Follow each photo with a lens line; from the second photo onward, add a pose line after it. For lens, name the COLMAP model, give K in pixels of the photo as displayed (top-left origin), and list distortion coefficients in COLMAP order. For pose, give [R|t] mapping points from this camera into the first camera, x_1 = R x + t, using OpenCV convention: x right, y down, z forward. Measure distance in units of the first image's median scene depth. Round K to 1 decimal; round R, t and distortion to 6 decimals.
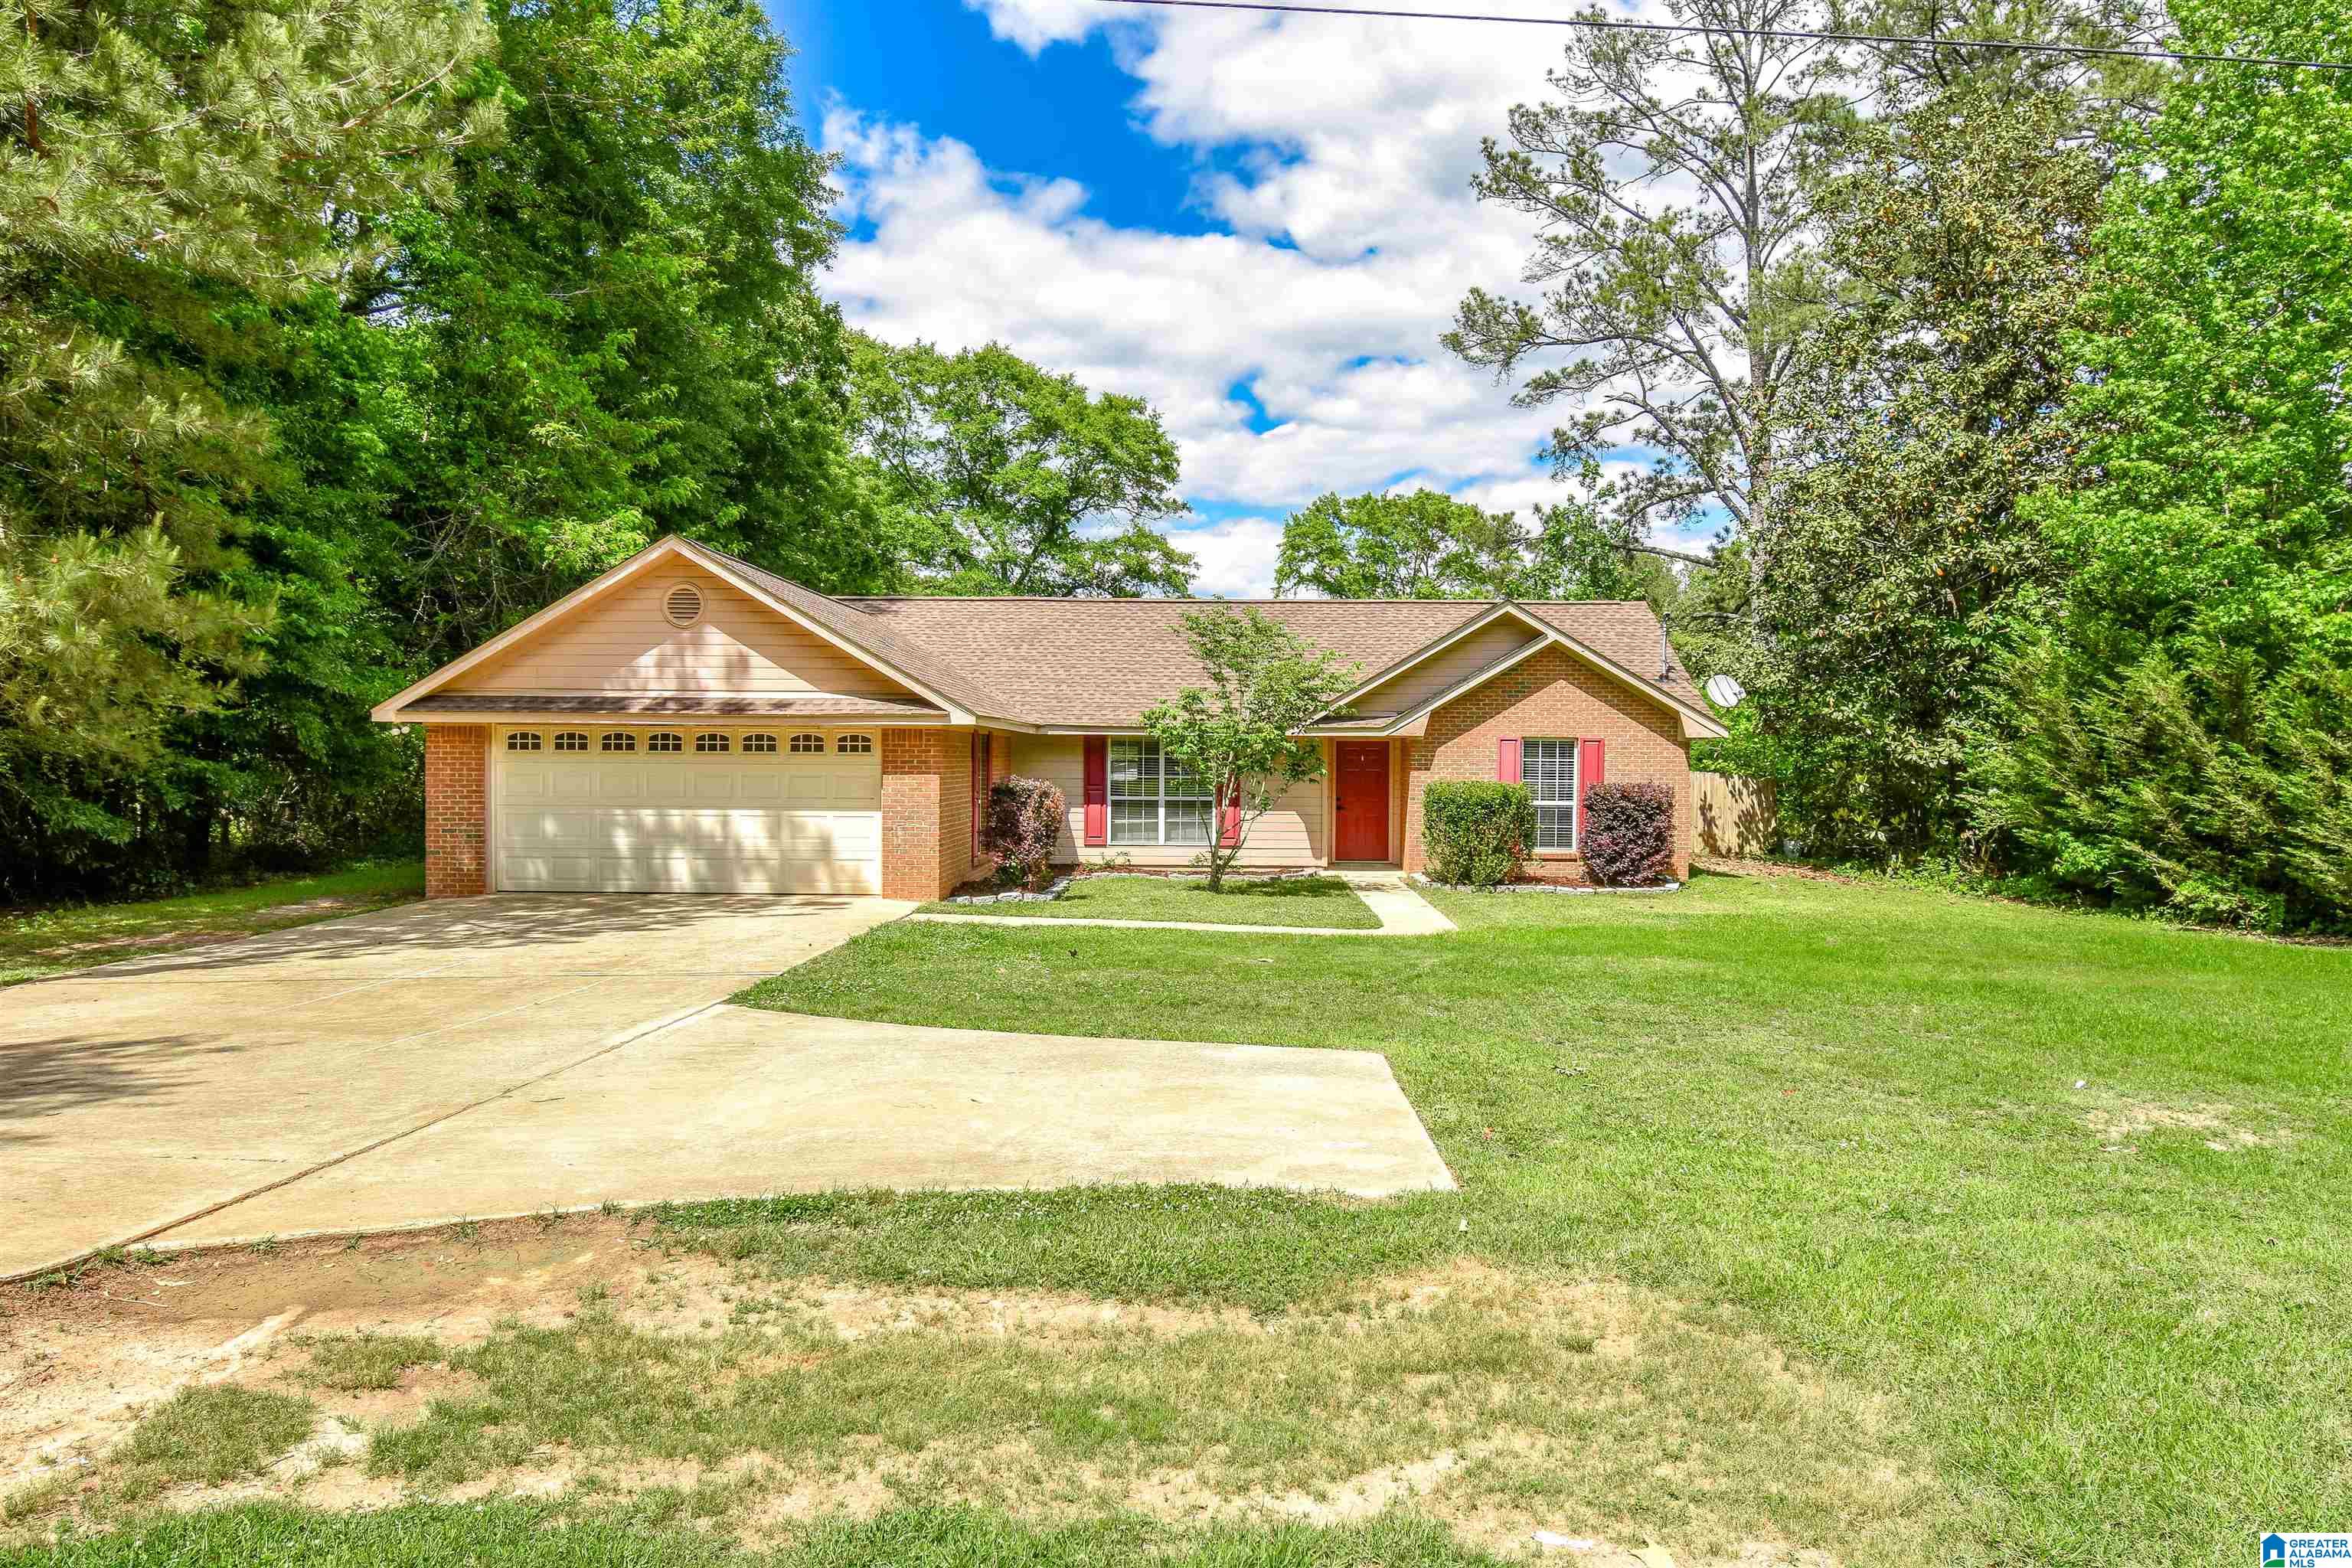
lens RADIAL K [[1438.4, 0, 1176.6], [0, 1438.4, 790.2], [0, 0, 1]] dist [0.007358, 0.001346]
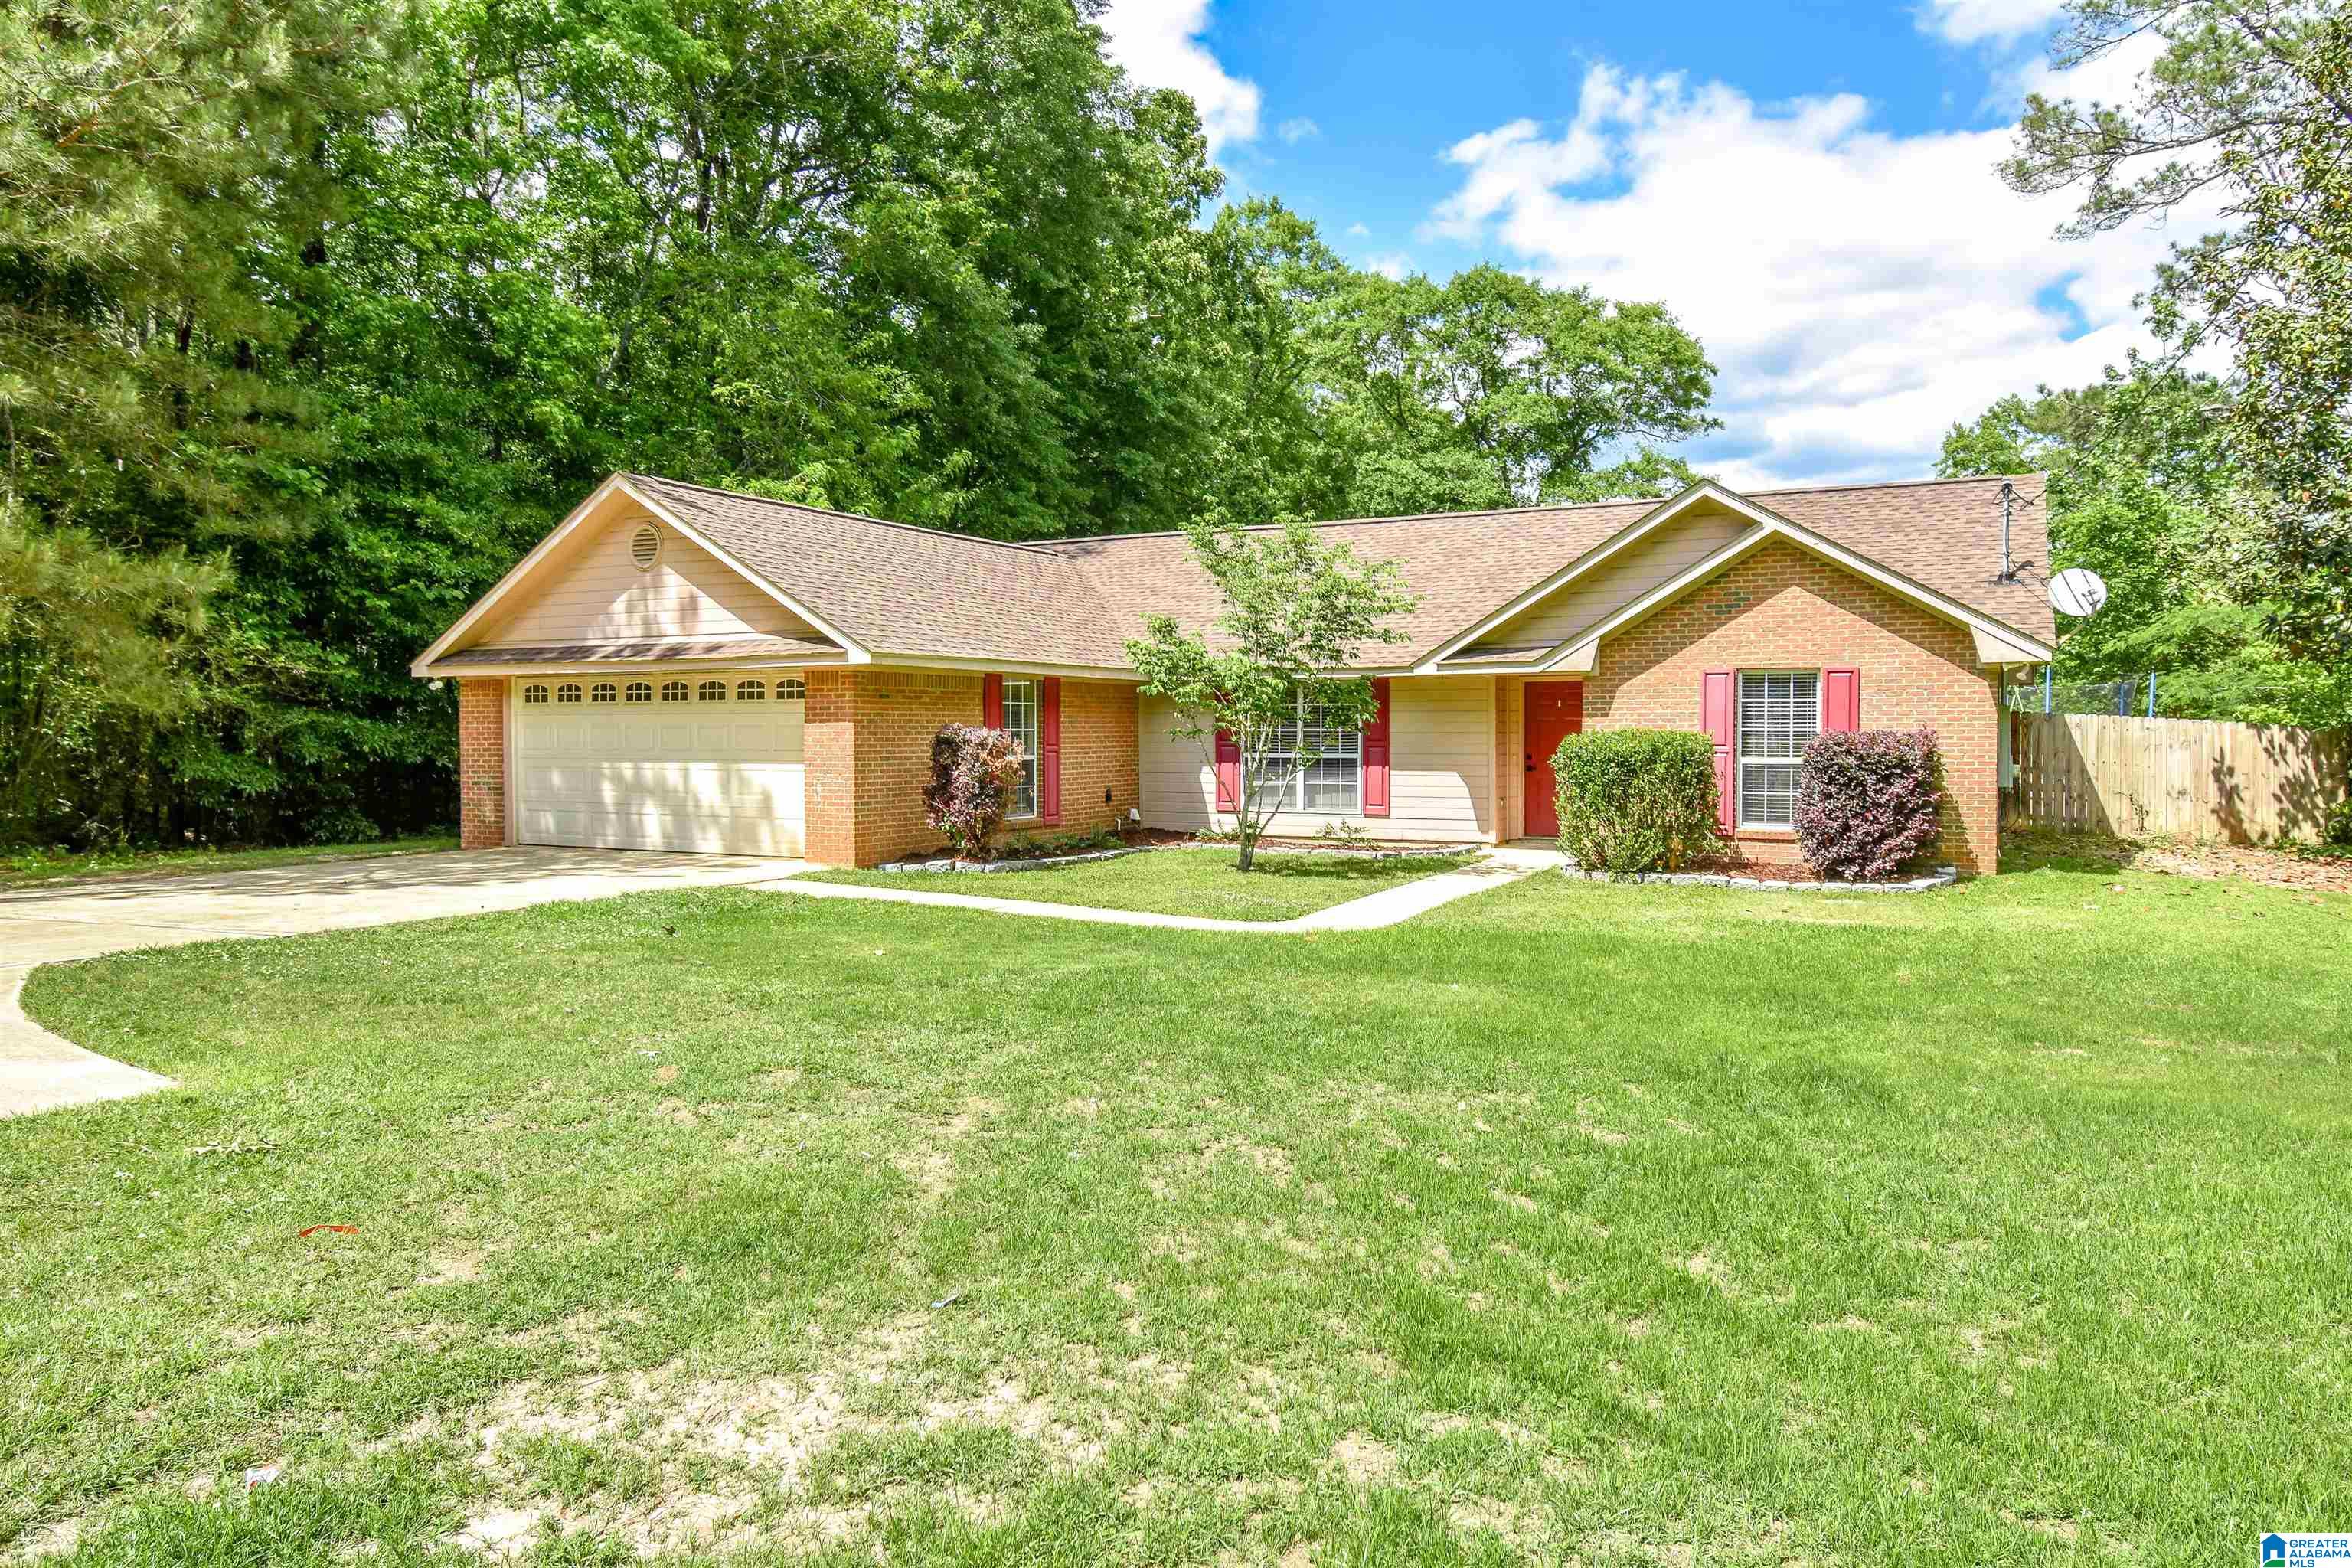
lens RADIAL K [[1493.6, 0, 1177.1], [0, 1493.6, 760.3], [0, 0, 1]] dist [-0.003565, -0.002576]
pose [[0.902456, 0.001130, -0.430781, 0.329734], [-0.001118, 0.999999, 0.000282, 0.009519], [0.430781, 0.000227, 0.902456, 0.219346]]
